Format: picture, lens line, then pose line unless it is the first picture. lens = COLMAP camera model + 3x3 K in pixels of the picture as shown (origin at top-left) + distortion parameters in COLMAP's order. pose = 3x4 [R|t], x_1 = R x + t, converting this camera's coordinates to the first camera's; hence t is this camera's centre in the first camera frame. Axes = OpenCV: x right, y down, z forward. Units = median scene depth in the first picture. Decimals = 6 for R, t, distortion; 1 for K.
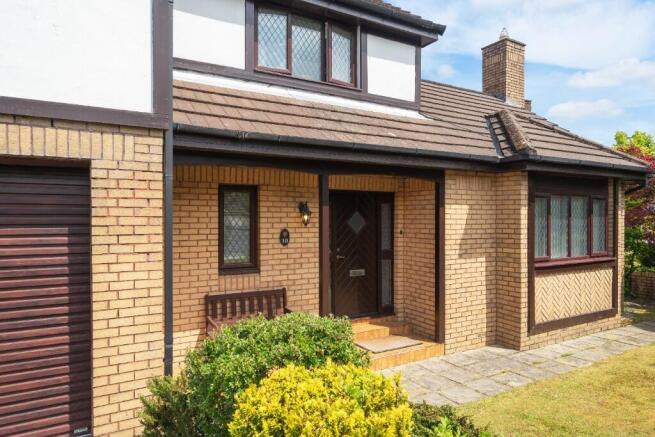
lens RADIAL K [[399.8, 0, 327.7], [0, 399.8, 219.9], [0, 0, 1]] dist [0.004599, 0.000874]
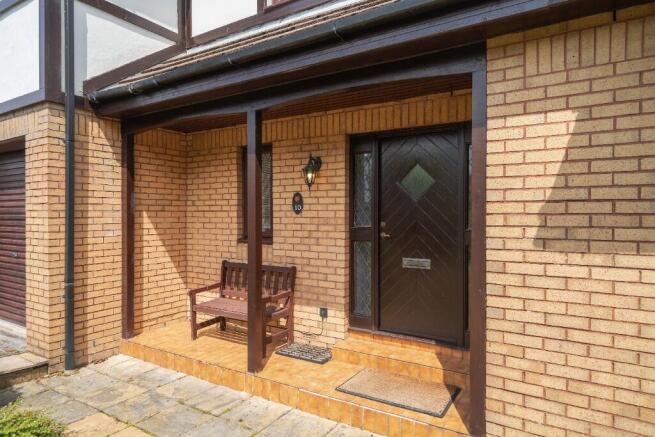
lens RADIAL K [[399.8, 0, 327.7], [0, 399.8, 217.5], [0, 0, 1]] dist [0.004599, 0.000874]
pose [[0.481898, 0.006092, -0.876206, 0.614111], [-0.002047, 0.999981, 0.005827, 0.066917], [0.876225, -0.001014, 0.481901, 0.667205]]
